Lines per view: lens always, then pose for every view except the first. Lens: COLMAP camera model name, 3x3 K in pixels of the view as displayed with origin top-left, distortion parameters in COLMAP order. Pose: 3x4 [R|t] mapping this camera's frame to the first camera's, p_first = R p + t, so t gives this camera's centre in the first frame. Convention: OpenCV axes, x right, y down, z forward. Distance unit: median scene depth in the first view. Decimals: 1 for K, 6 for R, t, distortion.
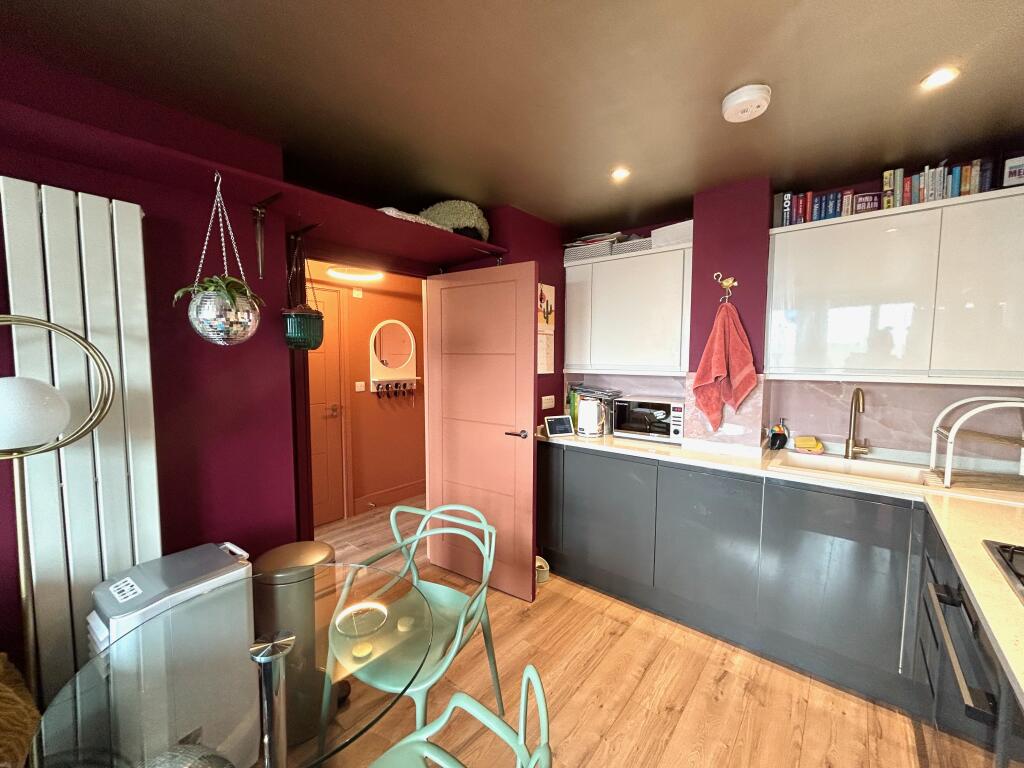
lens RADIAL K [[412.7, 0, 513.1], [0, 412.7, 384.5], [0, 0, 1]] dist [0.003186, -0.000414]
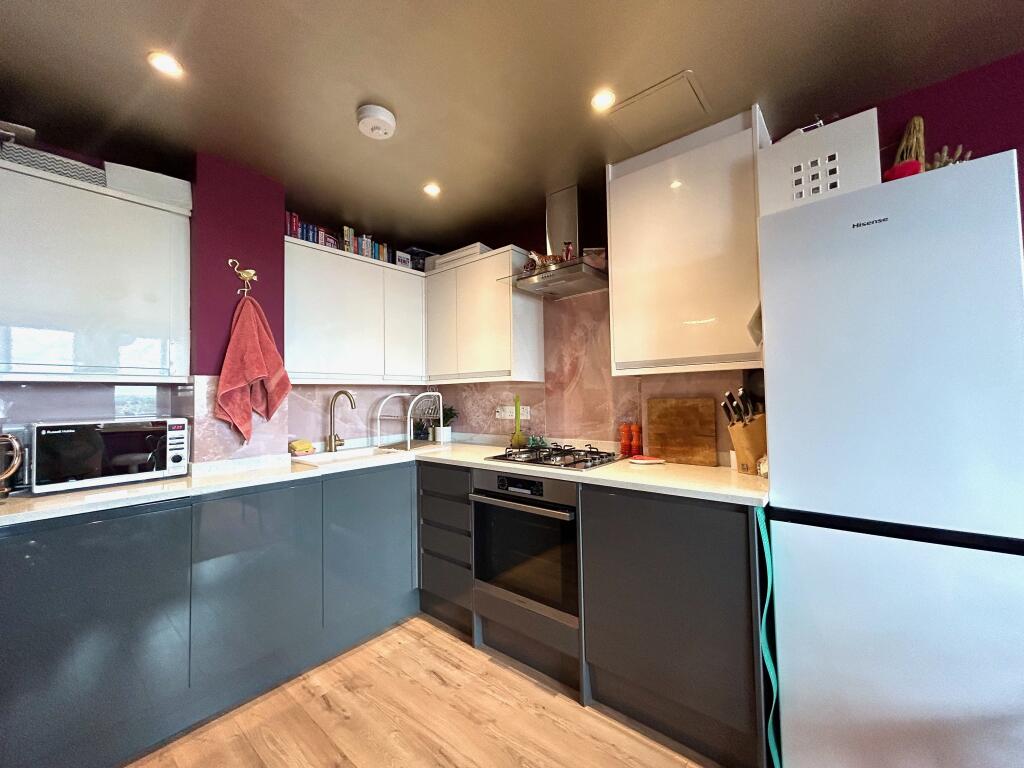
lens RADIAL K [[412.7, 0, 510.5], [0, 412.7, 385.1], [0, 0, 1]] dist [0.003186, -0.000414]
pose [[0.005408, 0.024477, 0.999686, -0.365315], [0.088636, 0.995754, -0.024861, 0.063323], [-0.996049, 0.088743, 0.003215, 0.468222]]
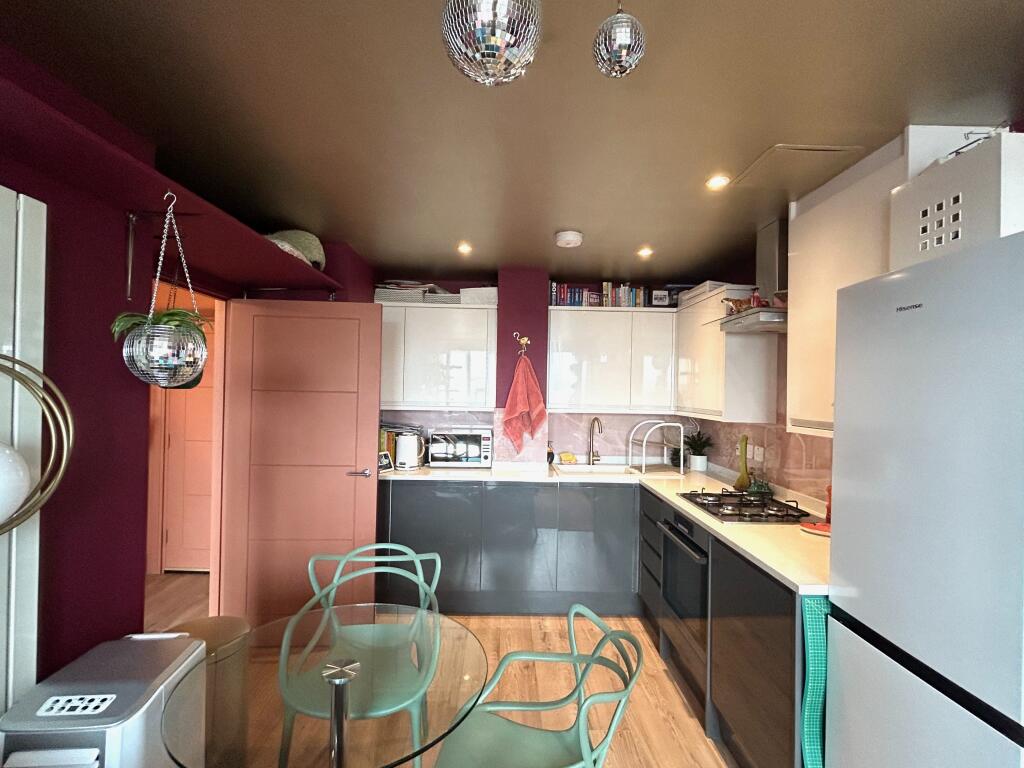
lens RADIAL K [[478.9, 0, 510.7], [0, 478.9, 384.3], [0, 0, 1]] dist [-0.002192, -0.000586]
pose [[0.759975, 0.018341, 0.649693, -0.525615], [0.028455, 0.997704, -0.061451, -0.012691], [-0.649329, 0.065188, 0.757709, -0.136295]]
